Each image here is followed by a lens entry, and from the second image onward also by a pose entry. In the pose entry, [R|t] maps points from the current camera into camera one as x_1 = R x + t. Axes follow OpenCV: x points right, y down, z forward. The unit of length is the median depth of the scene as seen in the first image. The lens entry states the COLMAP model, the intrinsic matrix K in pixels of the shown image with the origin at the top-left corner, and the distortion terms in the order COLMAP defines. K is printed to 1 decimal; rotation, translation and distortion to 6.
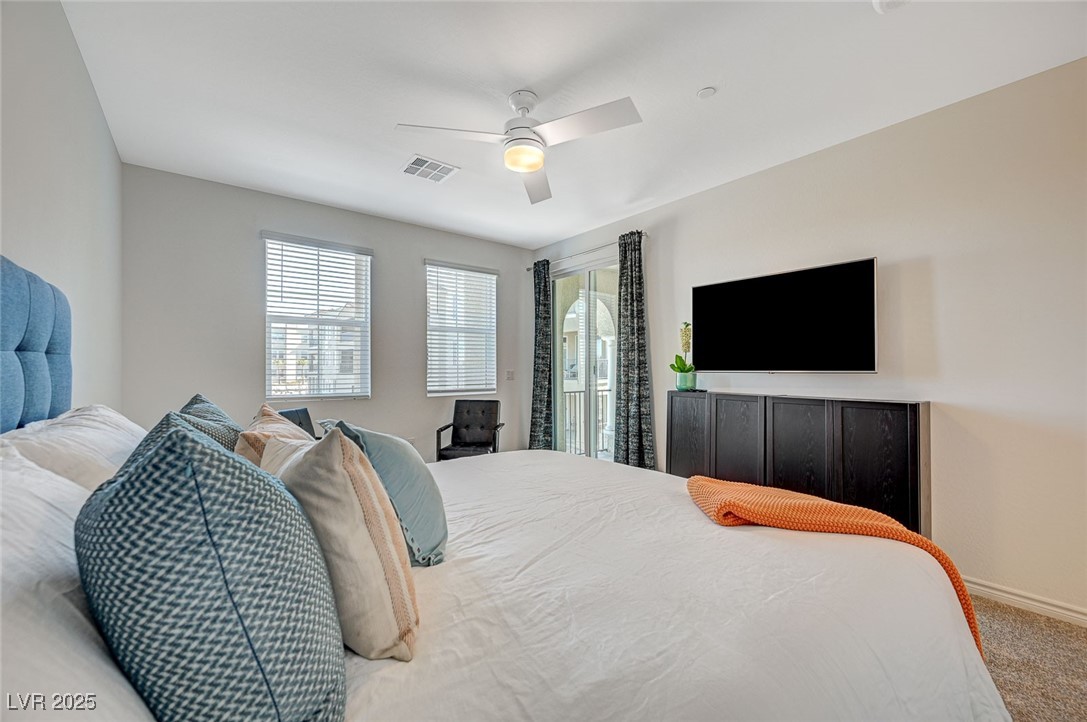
lens RADIAL K [[432.4, 0, 542.9], [0, 432.4, 364.0], [0, 0, 1]] dist [0.000198, 0.001144]
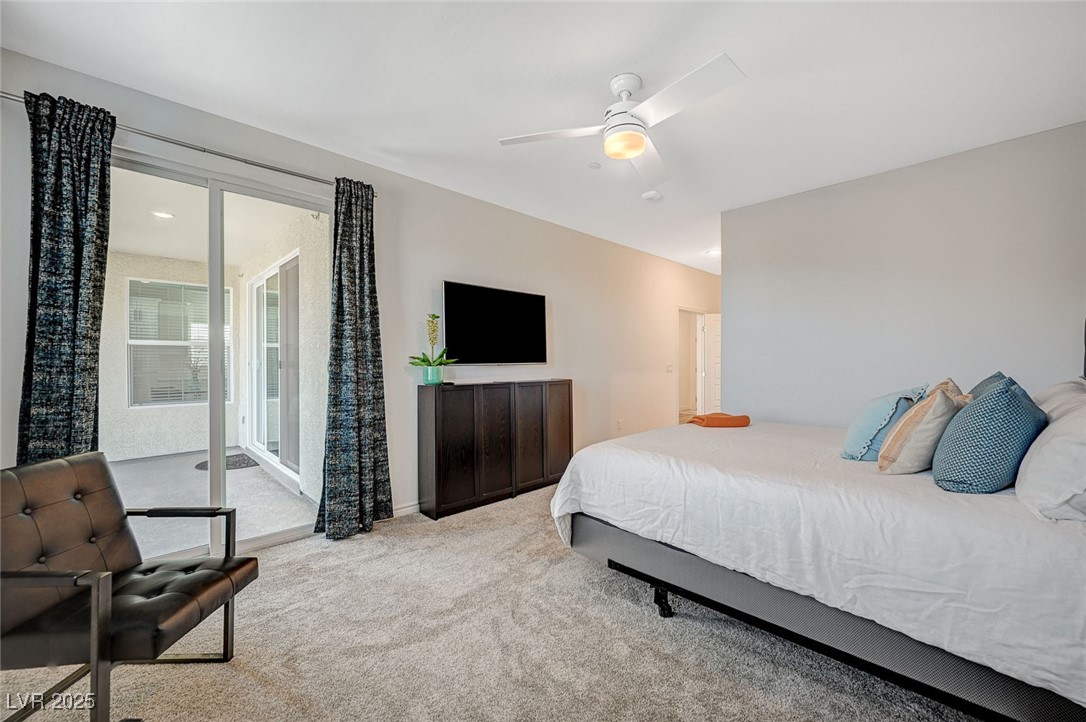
lens RADIAL K [[432.0, 0, 543.3], [0, 432.0, 362.4], [0, 0, 1]] dist [0.000198, 0.001144]
pose [[-0.095848, -0.005557, 0.995380, -0.620853], [-0.003059, 0.999981, 0.005288, 0.005184], [-0.995391, -0.002538, -0.095864, 0.803514]]
